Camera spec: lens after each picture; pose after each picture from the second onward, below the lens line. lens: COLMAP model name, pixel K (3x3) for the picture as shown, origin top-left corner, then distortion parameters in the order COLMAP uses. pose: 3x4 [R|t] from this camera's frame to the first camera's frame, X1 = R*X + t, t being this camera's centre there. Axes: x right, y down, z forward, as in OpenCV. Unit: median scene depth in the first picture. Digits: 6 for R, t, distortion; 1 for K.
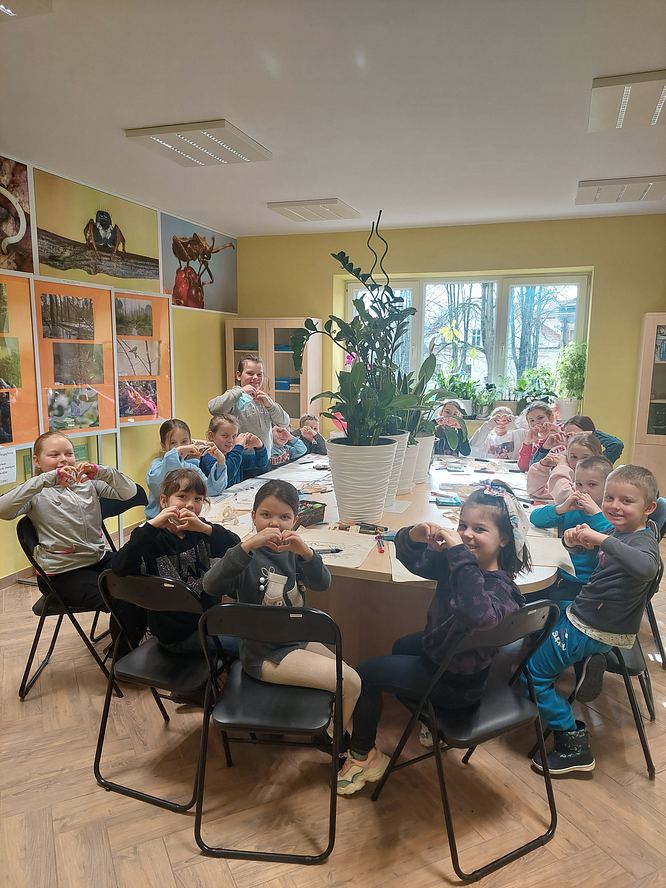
lens RADIAL K [[618.0, 0, 325.9], [0, 618.0, 440.5], [0, 0, 1]] dist [0.012283, -0.022970]
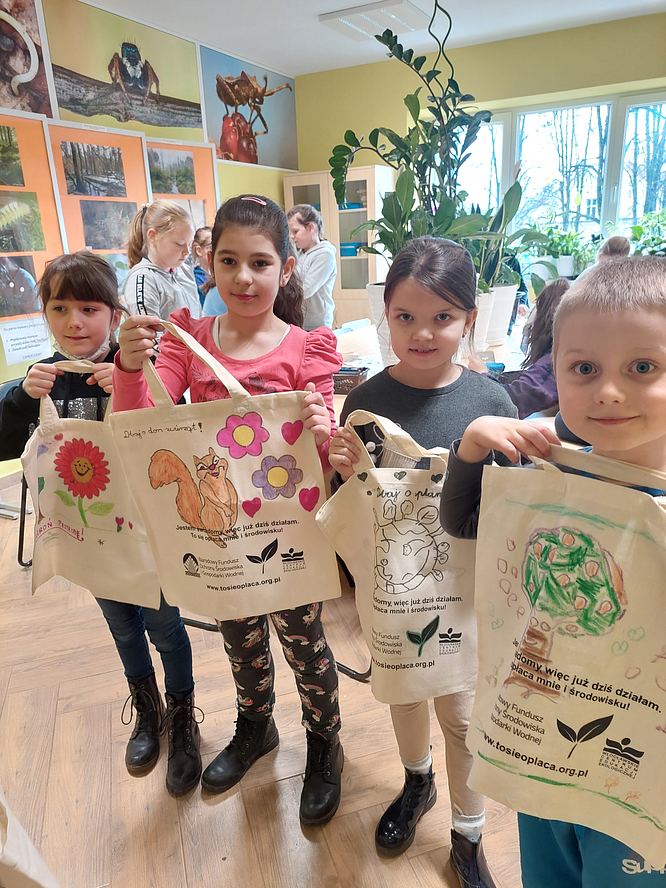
lens RADIAL K [[618.0, 0, 333.9], [0, 618.0, 447.8], [0, 0, 1]] dist [0.012283, -0.022970]
pose [[0.988303, -0.001299, -0.152499, 0.052114], [0.026324, 0.986407, 0.162195, 0.053450], [0.150215, -0.164313, 0.974903, 0.112275]]
